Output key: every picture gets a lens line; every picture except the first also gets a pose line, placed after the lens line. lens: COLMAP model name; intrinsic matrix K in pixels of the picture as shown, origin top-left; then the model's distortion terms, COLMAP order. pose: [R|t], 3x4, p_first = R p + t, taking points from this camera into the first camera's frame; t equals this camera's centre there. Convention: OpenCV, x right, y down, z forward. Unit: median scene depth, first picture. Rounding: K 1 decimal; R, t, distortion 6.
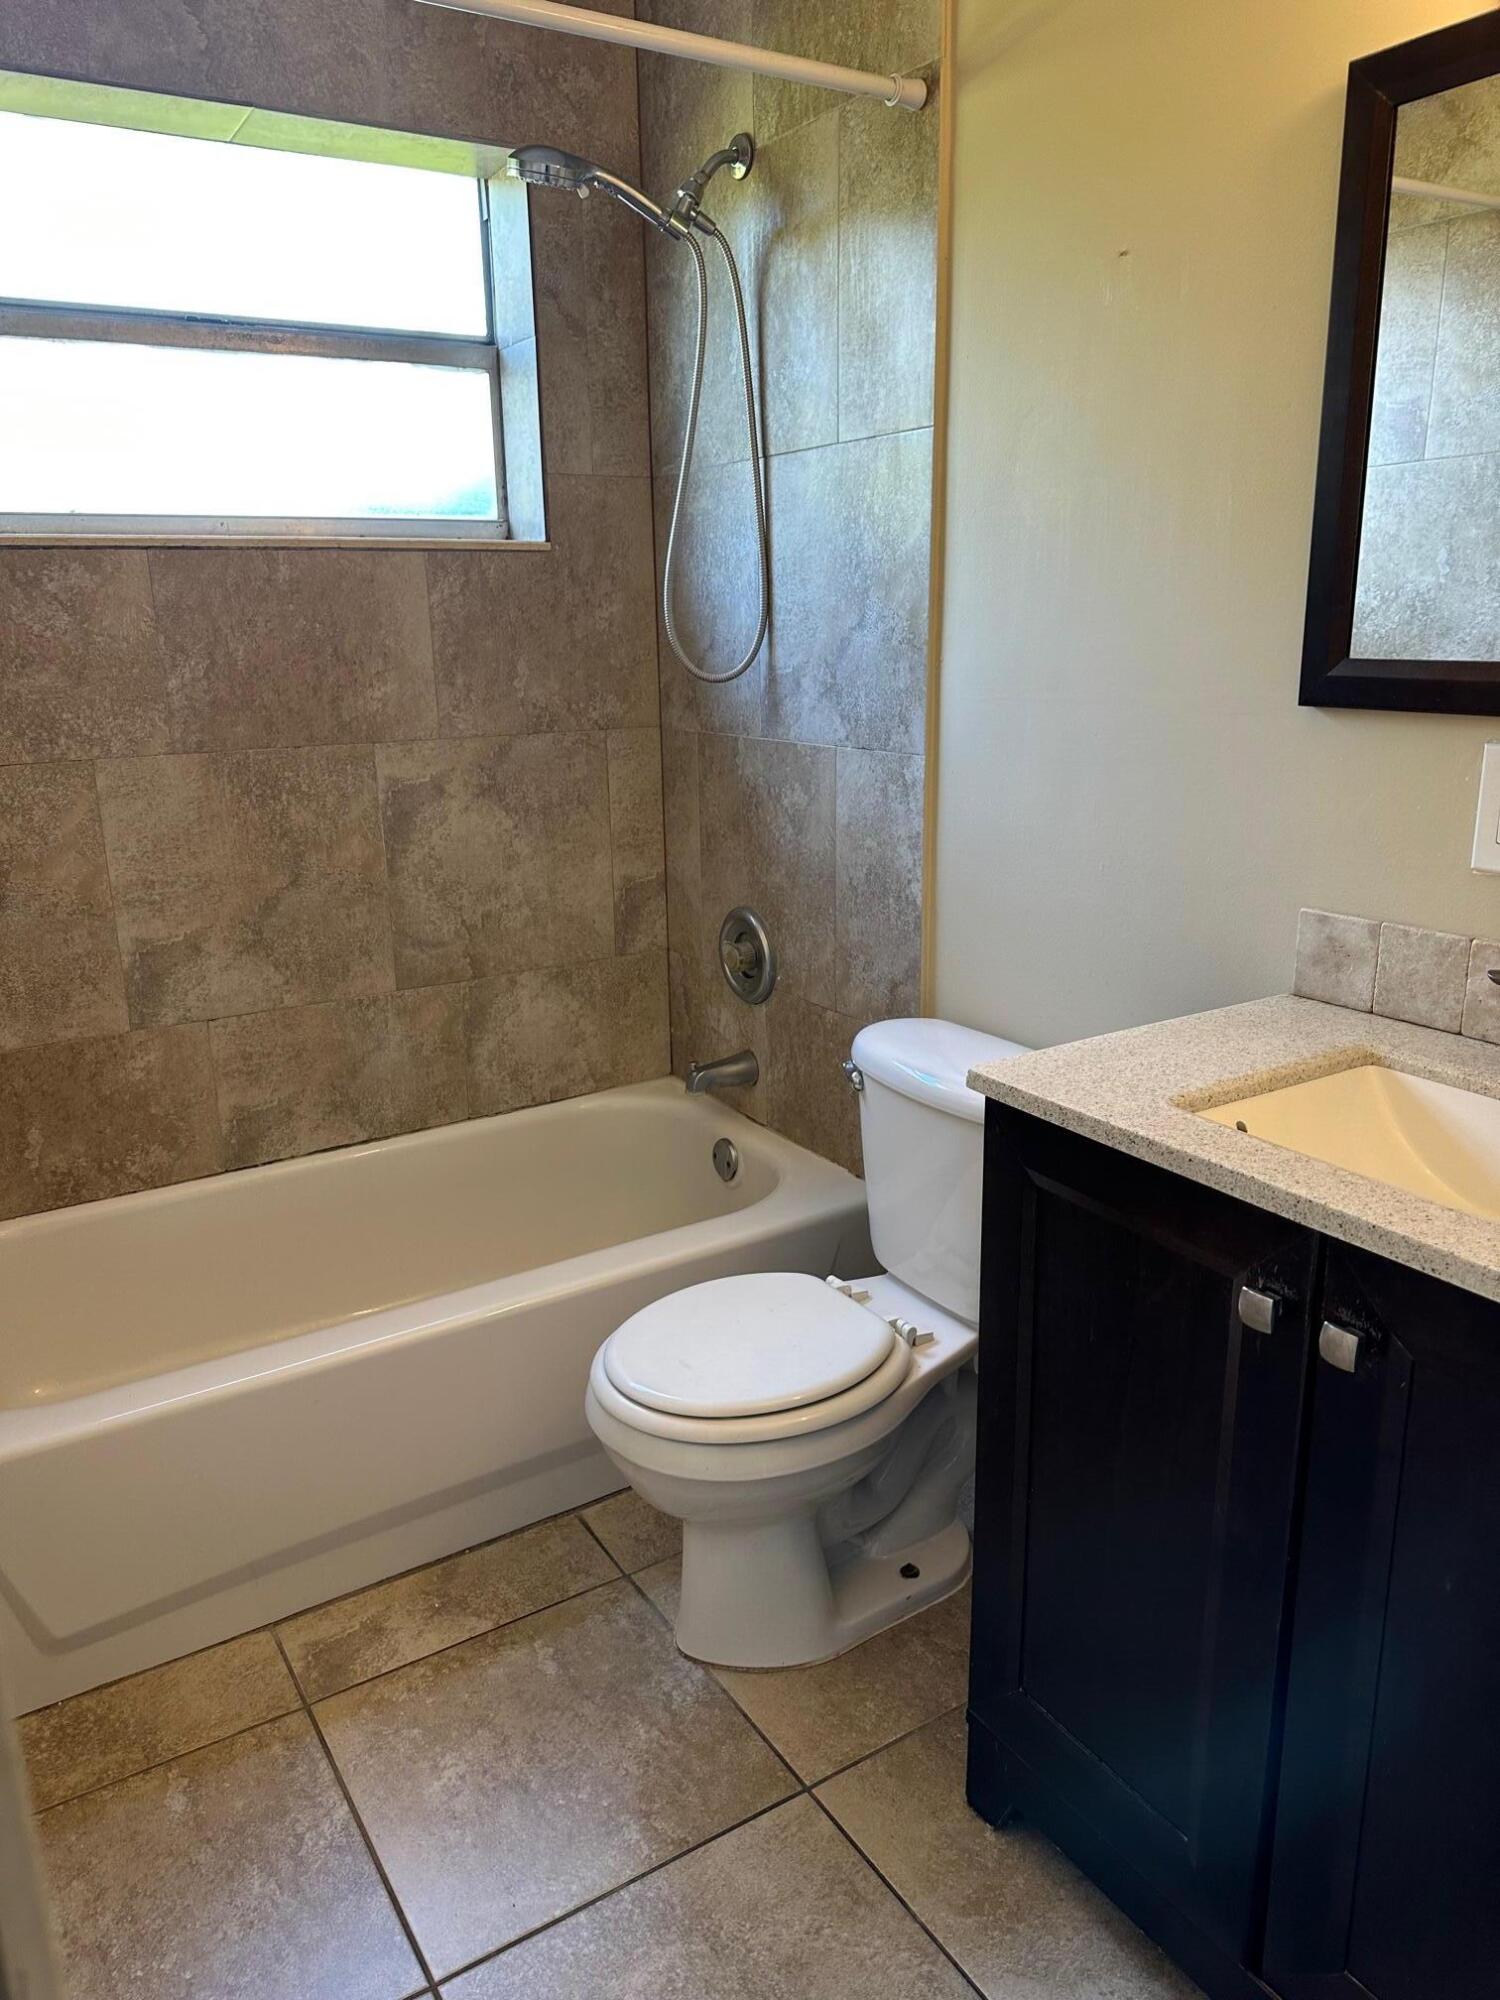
lens RADIAL K [[1399.7, 0, 756.8], [0, 1399.7, 1008.0], [0, 0, 1]] dist [0.118202, -0.185857]
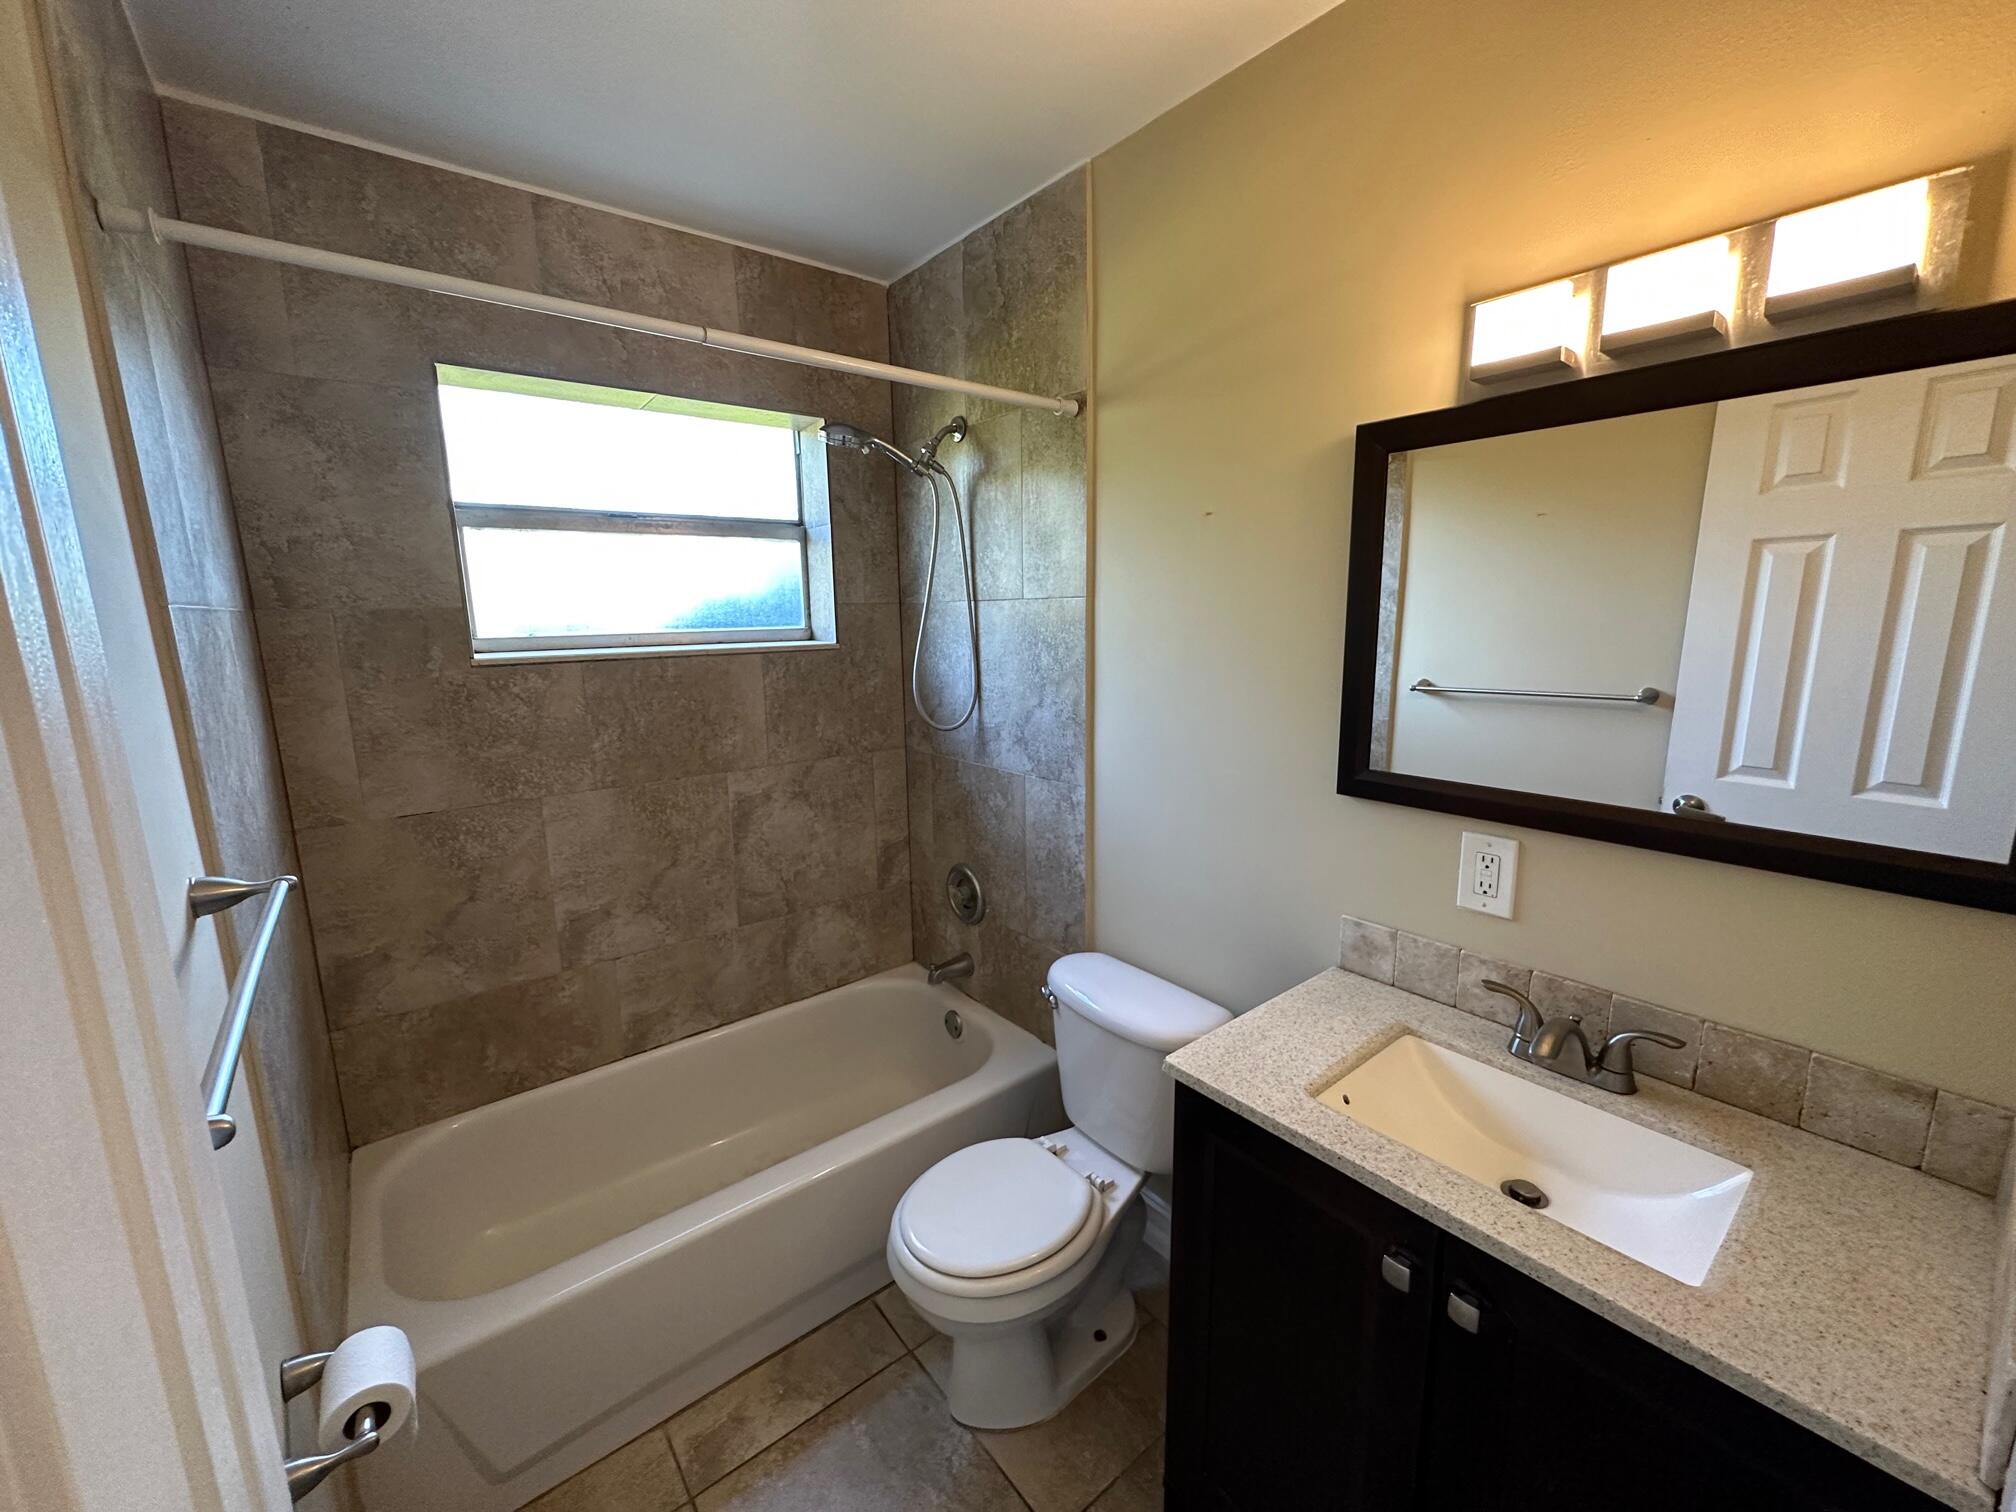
lens RADIAL K [[804.2, 0, 1014.7], [0, 804.2, 756.2], [0, 0, 1]] dist [0.000558, 0.000520]
pose [[0.993233, -0.018829, 0.114606, -0.059792], [0.029133, 0.995614, -0.088909, -0.124757], [-0.112429, 0.091646, 0.989424, 0.087510]]
